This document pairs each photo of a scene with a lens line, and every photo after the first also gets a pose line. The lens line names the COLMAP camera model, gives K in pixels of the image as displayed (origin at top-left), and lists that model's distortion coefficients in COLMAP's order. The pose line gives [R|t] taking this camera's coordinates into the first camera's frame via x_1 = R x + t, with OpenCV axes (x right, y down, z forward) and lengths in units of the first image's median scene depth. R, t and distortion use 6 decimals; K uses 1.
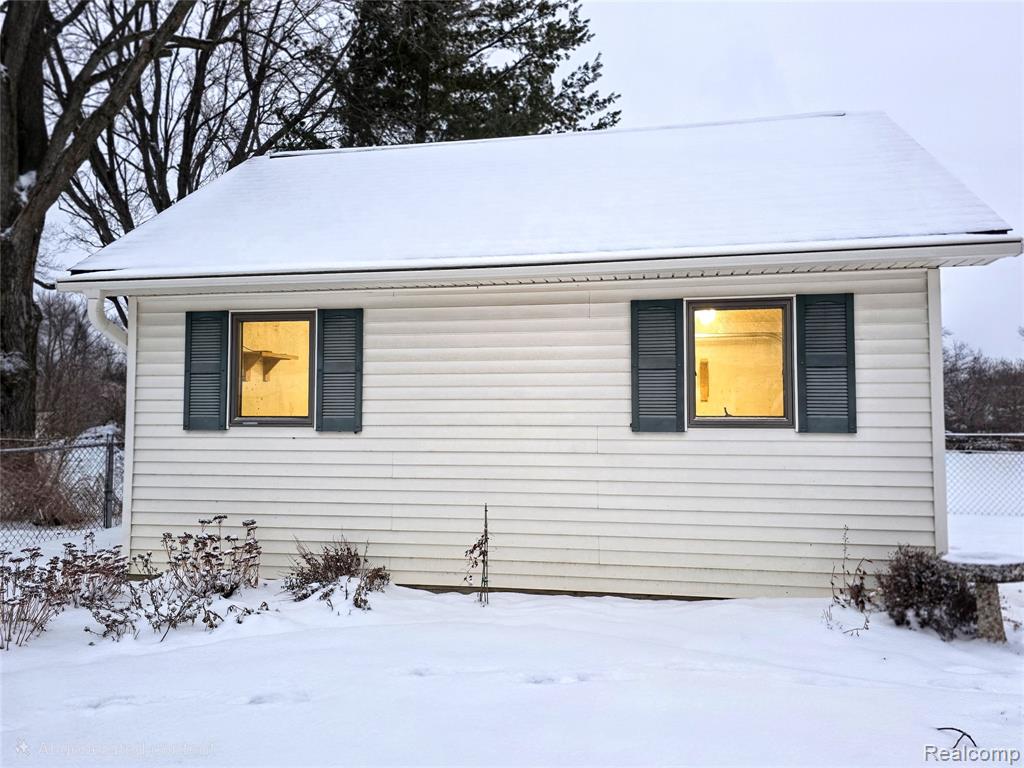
lens RADIAL K [[724.9, 0, 512.0], [0, 724.9, 384.0], [0, 0, 1]] dist [0.028621, -0.000005]
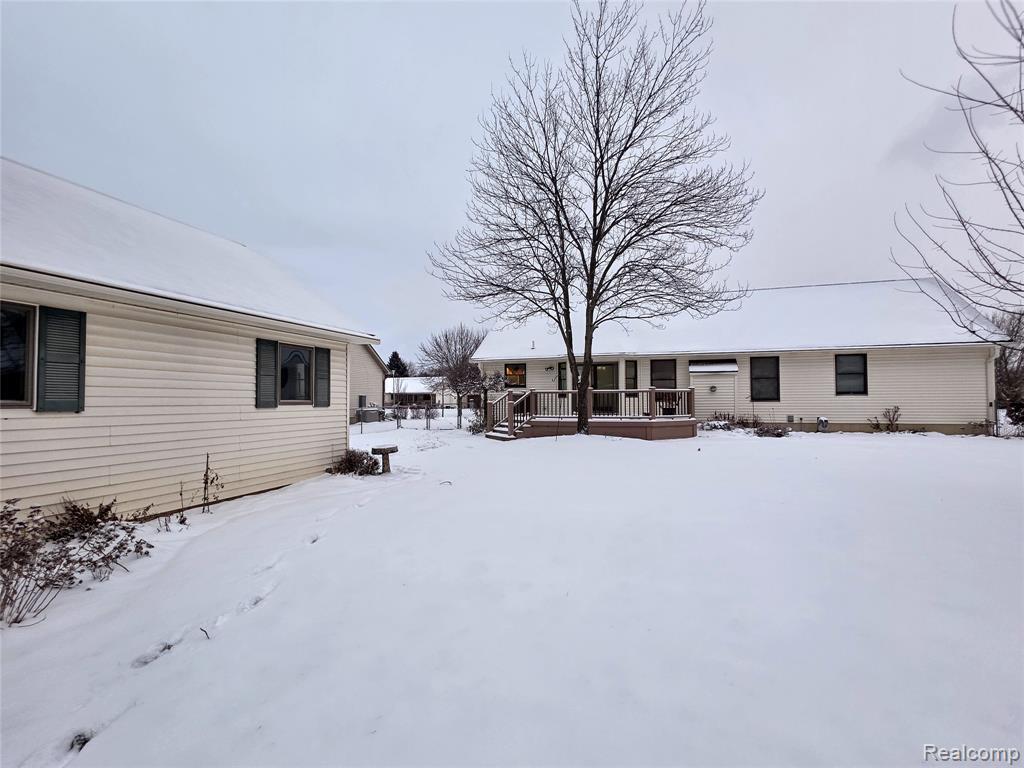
lens RADIAL K [[453.1, 0, 512.0], [0, 453.1, 384.0], [0, 0, 1]] dist [-0.000168, -0.000031]
pose [[0.151663, 0.035166, 0.987807, -0.896235], [-0.046269, 0.998524, -0.028443, 0.006951], [-0.987349, -0.041391, 0.153066, 0.159997]]
